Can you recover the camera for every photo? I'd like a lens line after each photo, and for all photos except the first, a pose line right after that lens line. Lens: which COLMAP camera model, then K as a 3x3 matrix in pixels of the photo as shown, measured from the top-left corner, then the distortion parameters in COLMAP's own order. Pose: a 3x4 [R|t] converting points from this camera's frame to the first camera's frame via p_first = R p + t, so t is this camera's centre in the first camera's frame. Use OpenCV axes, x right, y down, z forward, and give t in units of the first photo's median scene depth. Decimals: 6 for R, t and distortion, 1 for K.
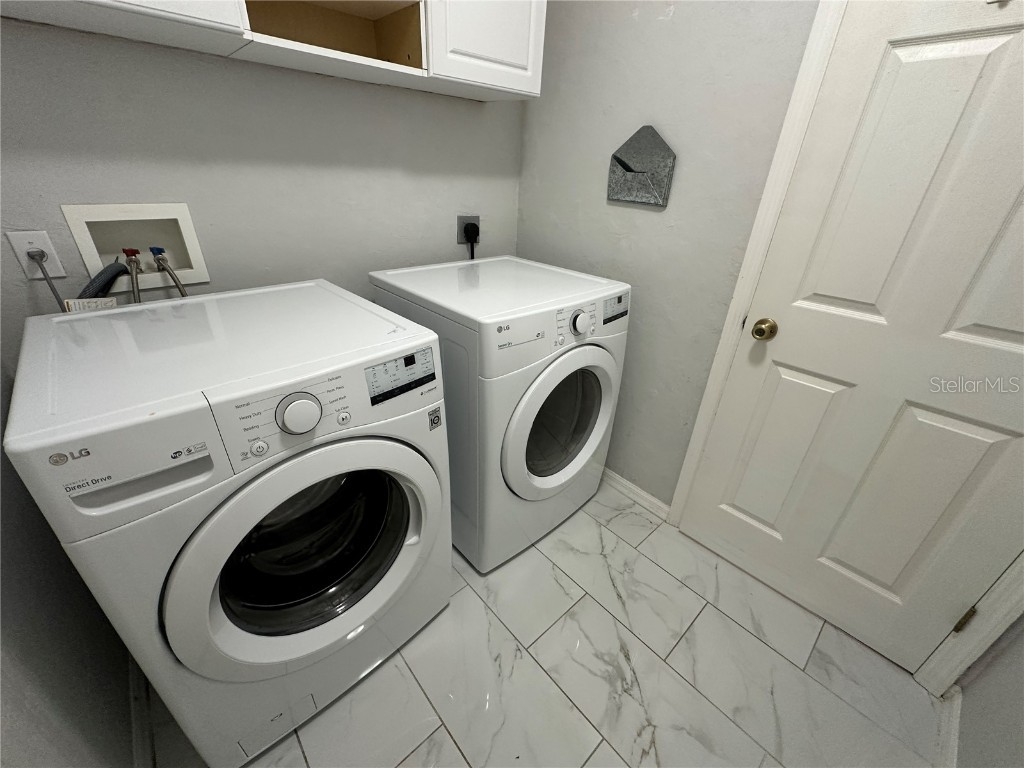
lens RADIAL K [[407.8, 0, 513.8], [0, 407.8, 385.4], [0, 0, 1]] dist [-0.005536, 0.001354]
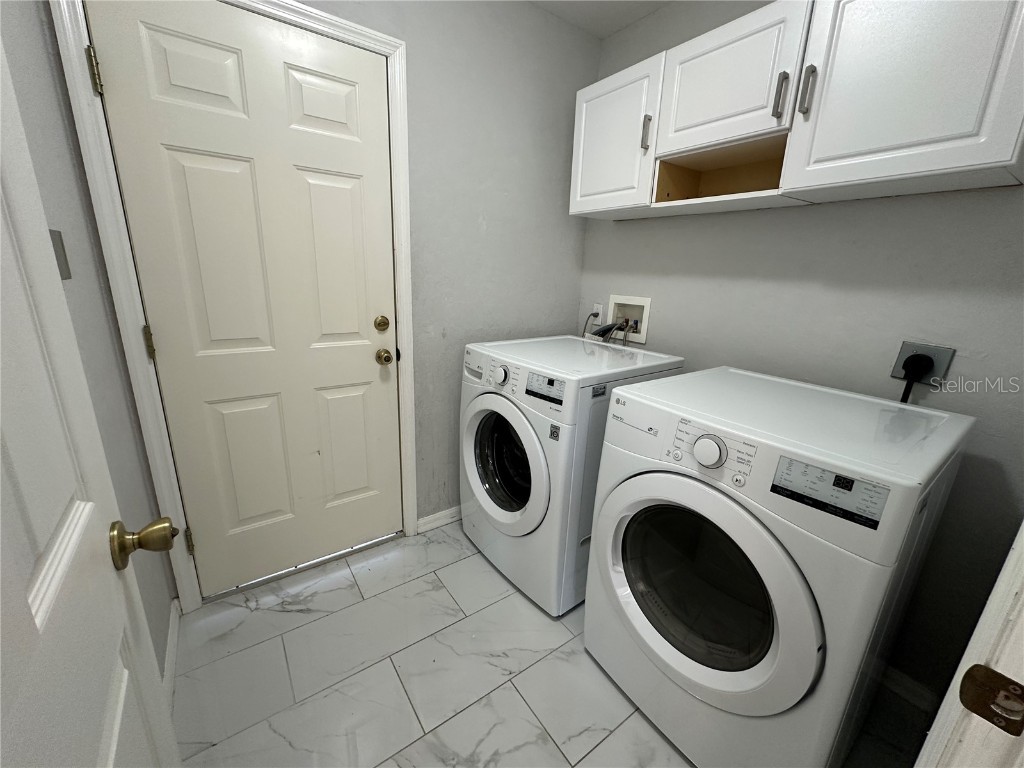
lens RADIAL K [[407.8, 0, 510.7], [0, 407.8, 382.6], [0, 0, 1]] dist [-0.005536, 0.001354]
pose [[-0.114218, 0.220625, -0.968648, 0.967053], [-0.496092, 0.832094, 0.248019, -0.282596], [0.860725, 0.508866, 0.014410, 0.647021]]
